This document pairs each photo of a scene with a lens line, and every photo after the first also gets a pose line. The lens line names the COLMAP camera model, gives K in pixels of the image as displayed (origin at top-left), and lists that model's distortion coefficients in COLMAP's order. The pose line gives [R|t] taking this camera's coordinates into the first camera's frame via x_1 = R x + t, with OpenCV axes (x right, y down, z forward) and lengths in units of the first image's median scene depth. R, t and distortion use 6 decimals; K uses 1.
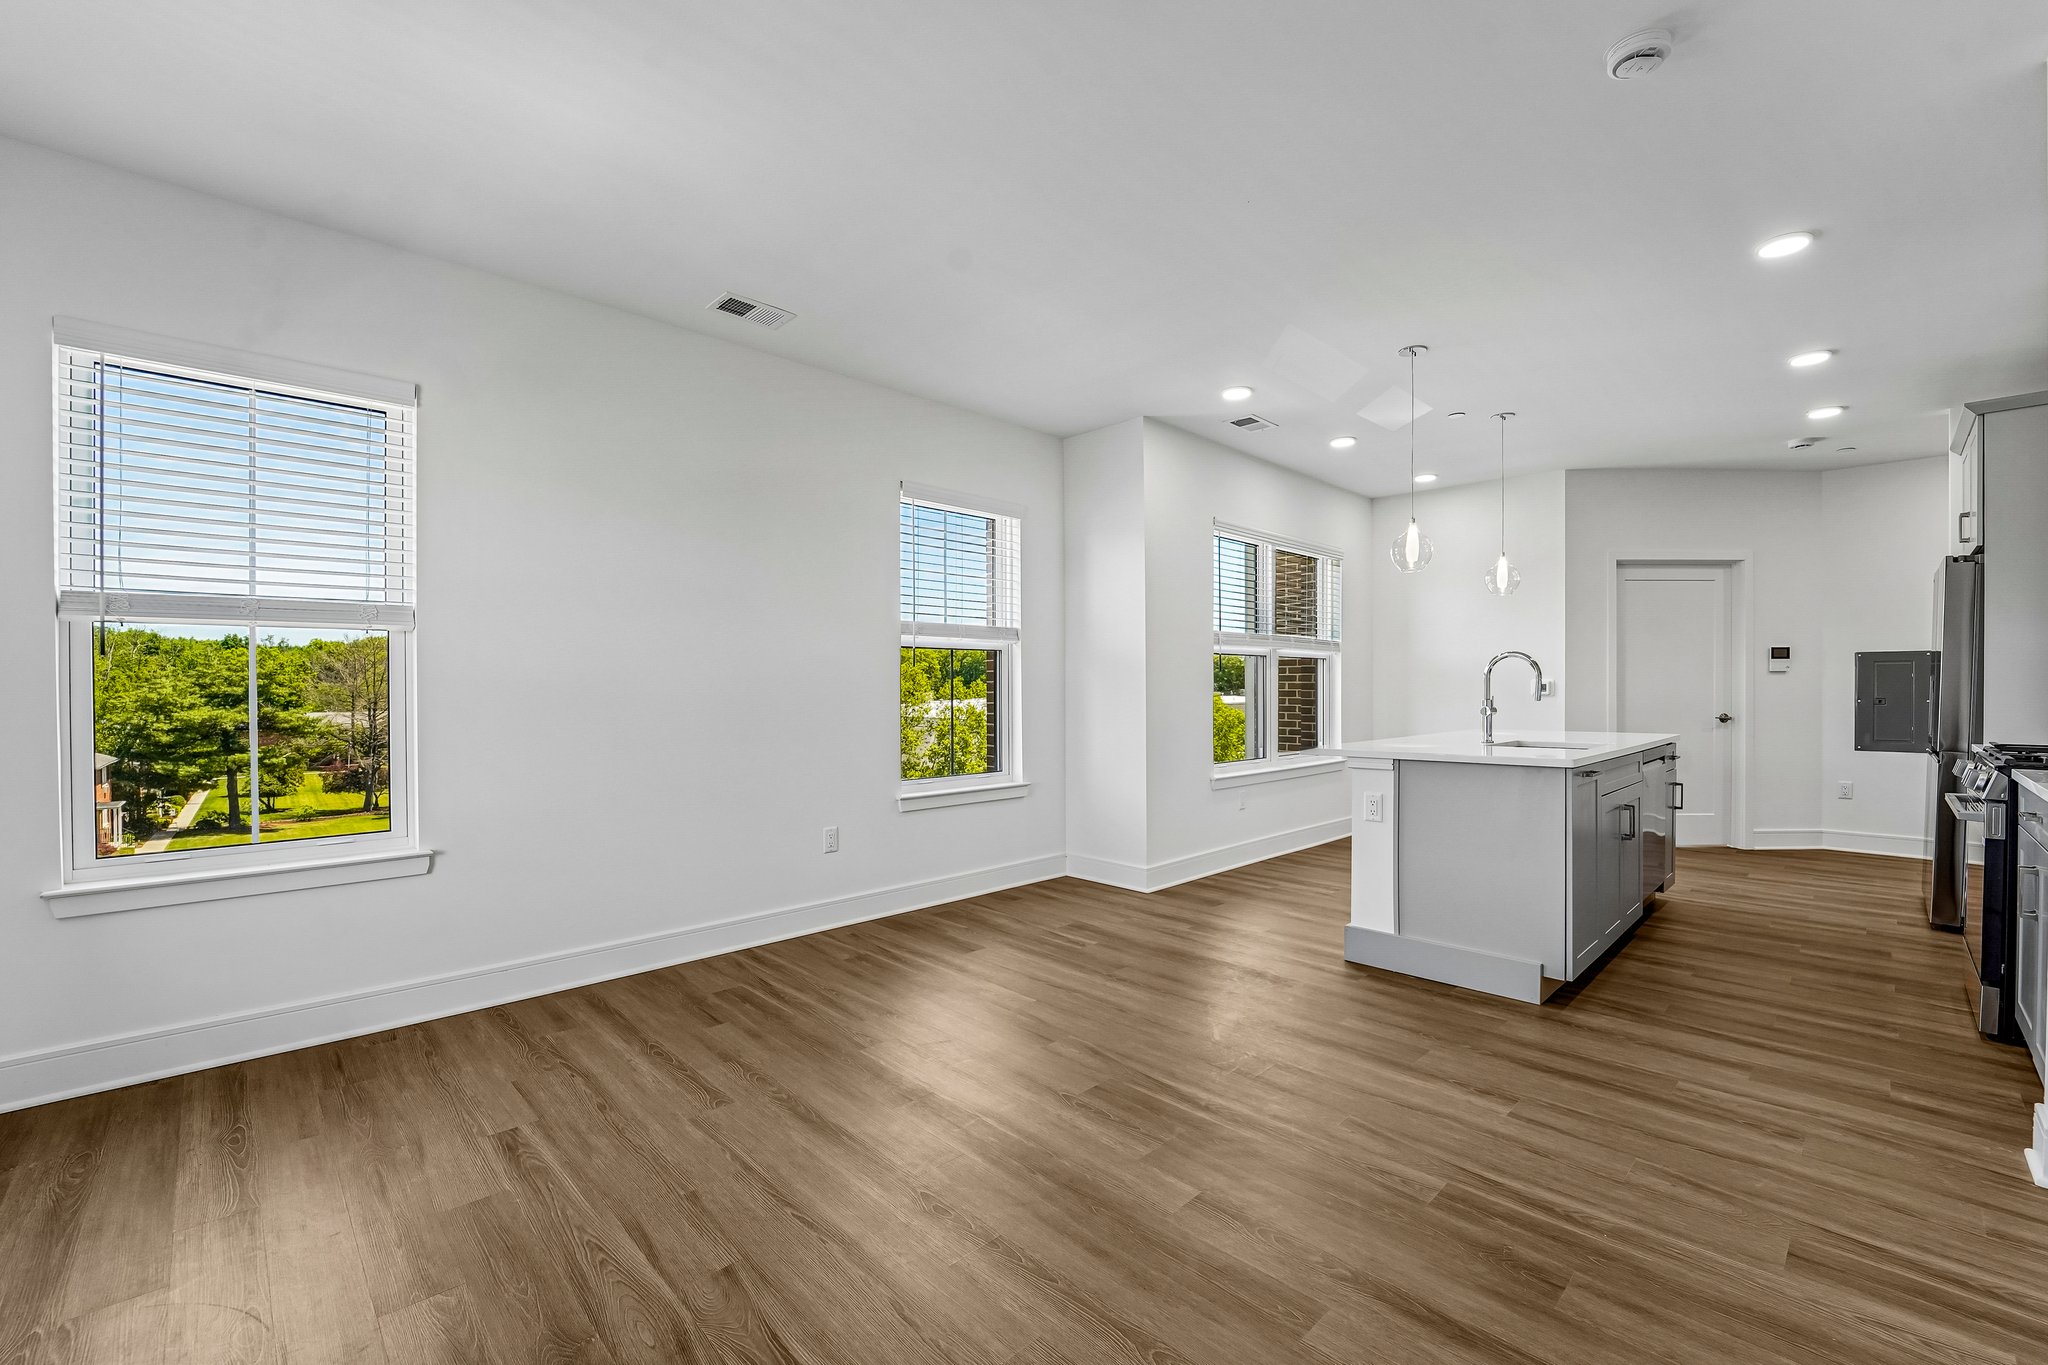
lens RADIAL K [[865.0, 0, 1020.3], [0, 865.0, 695.6], [0, 0, 1]] dist [-0.011050, -0.002873]
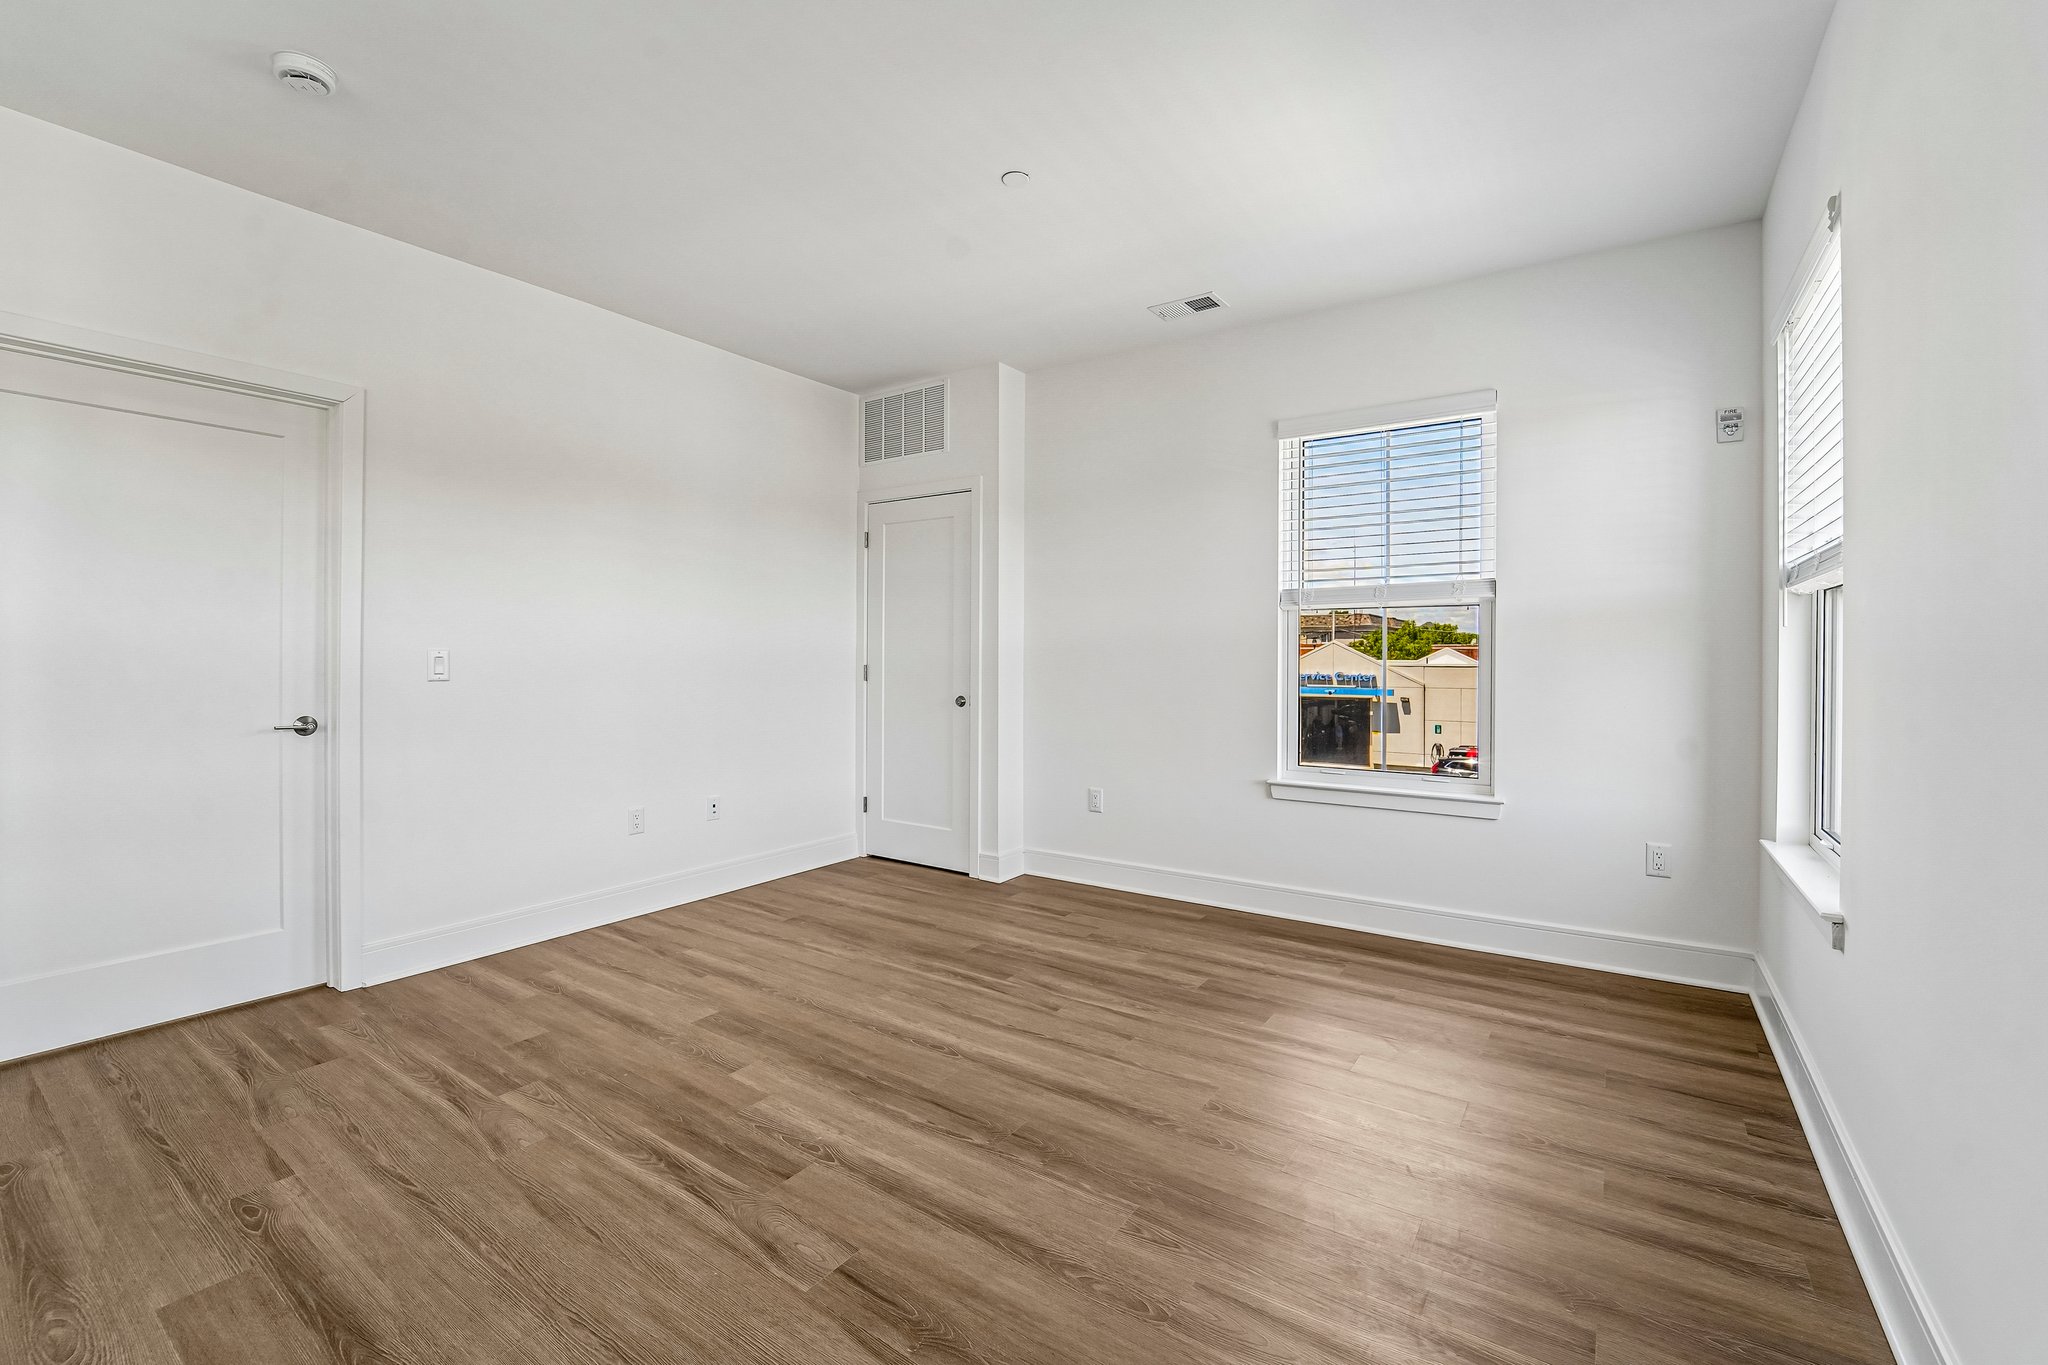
lens RADIAL K [[865.0, 0, 1010.8], [0, 865.0, 668.3], [0, 0, 1]] dist [-0.011050, -0.002873]
pose [[-0.982168, 0.004312, -0.187957, 0.021455], [-0.000919, 0.999615, 0.027738, -0.012860], [0.188005, 0.027416, -0.981785, 1.067321]]
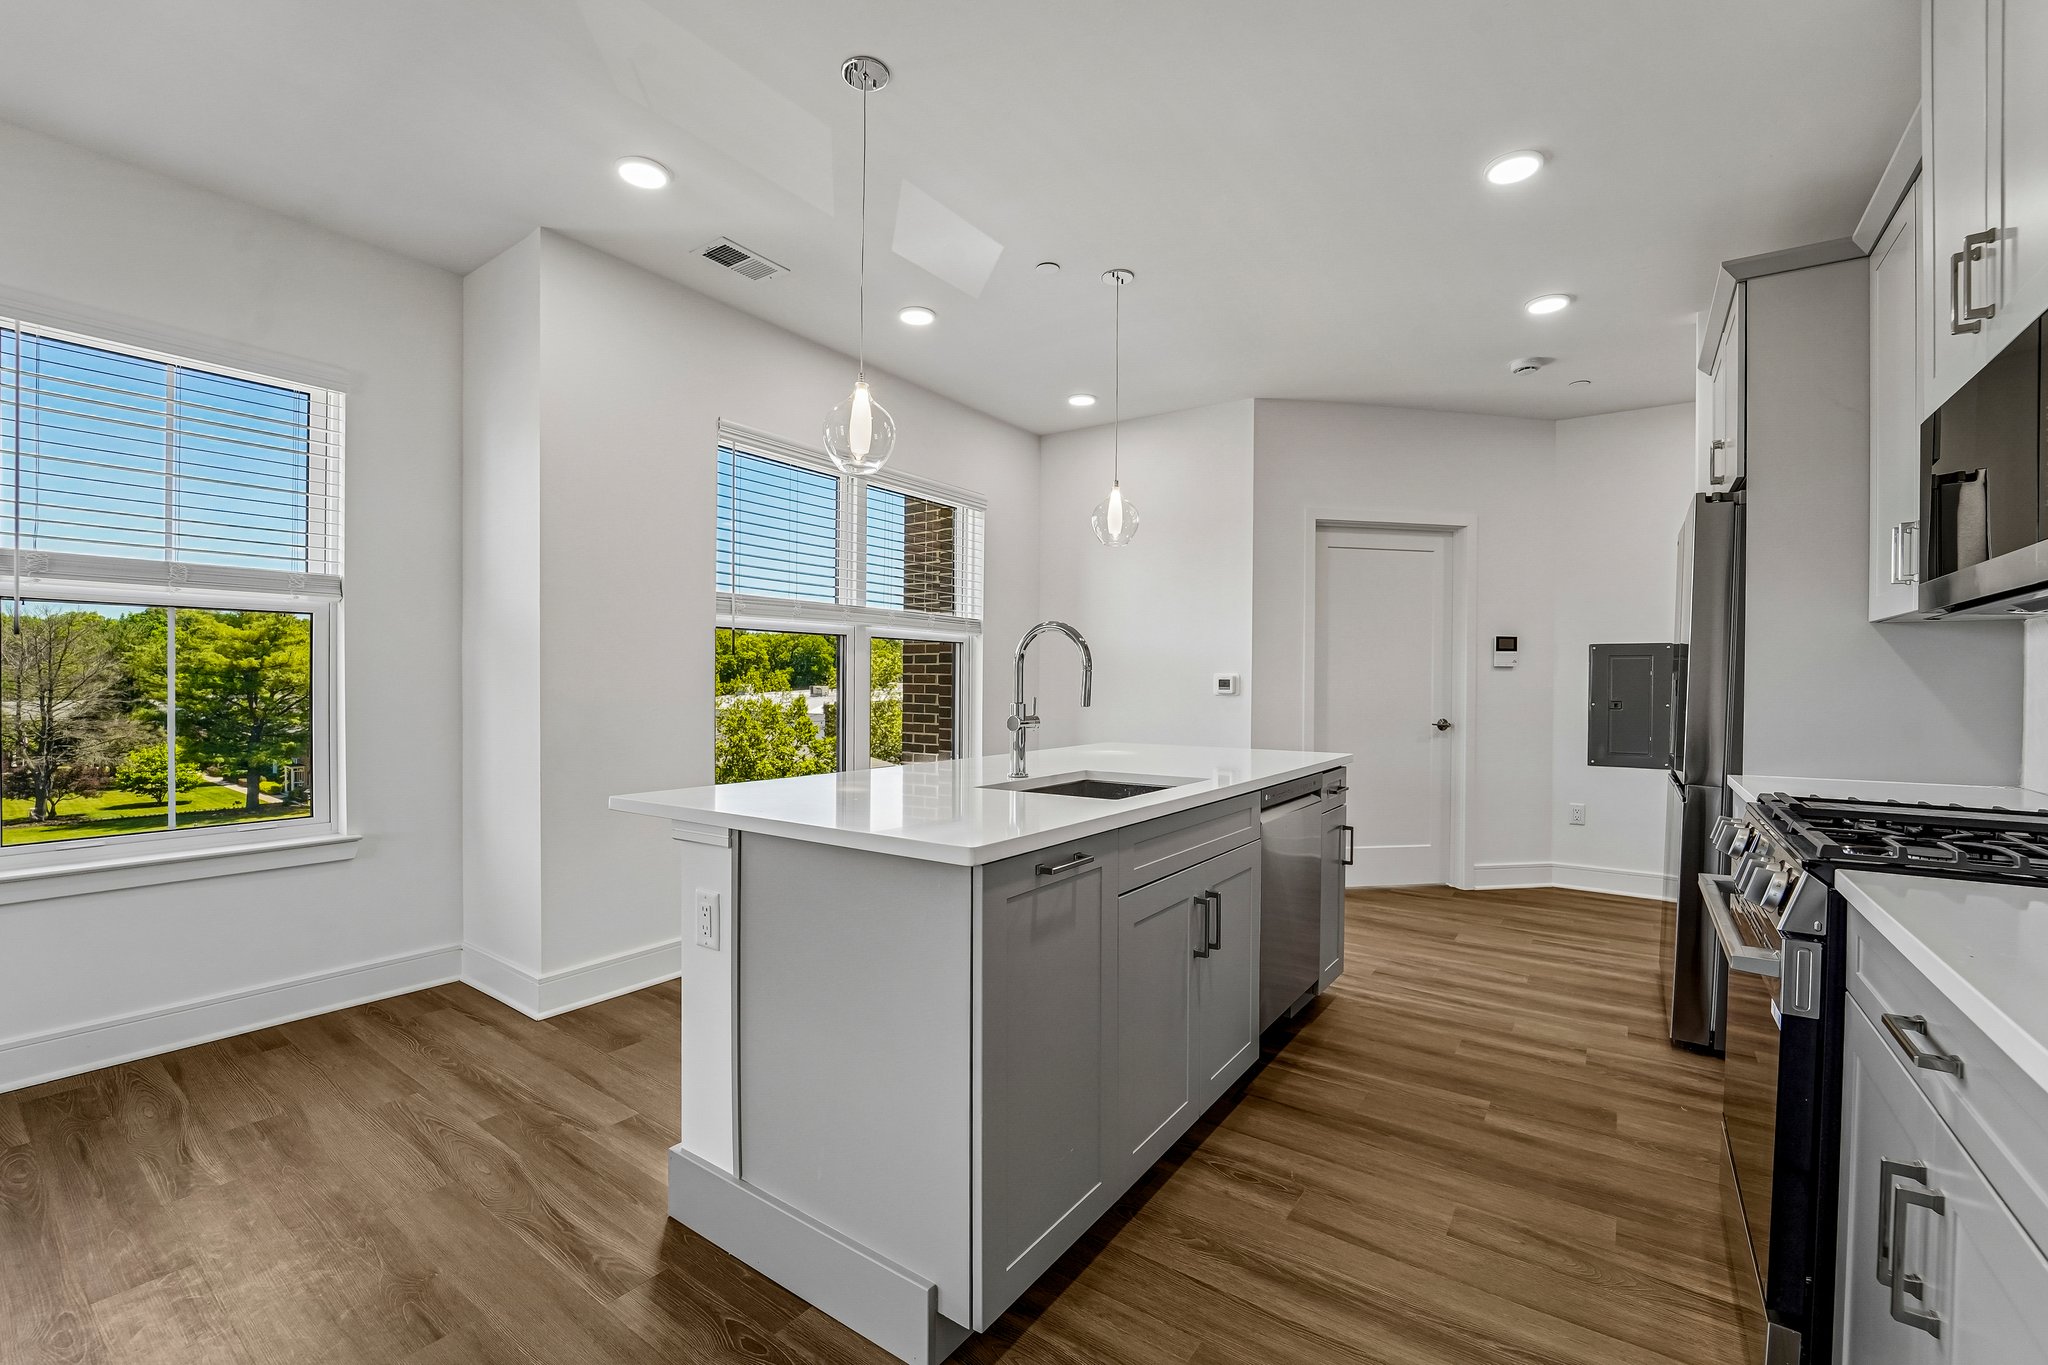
lens RADIAL K [[865.0, 0, 1020.9], [0, 865.0, 690.4], [0, 0, 1]] dist [-0.011050, -0.002873]
pose [[0.984679, 0.007808, 0.174203, 0.422638], [-0.008116, 0.999967, 0.001058, -0.004774], [-0.174189, -0.002456, 0.984709, 0.401945]]
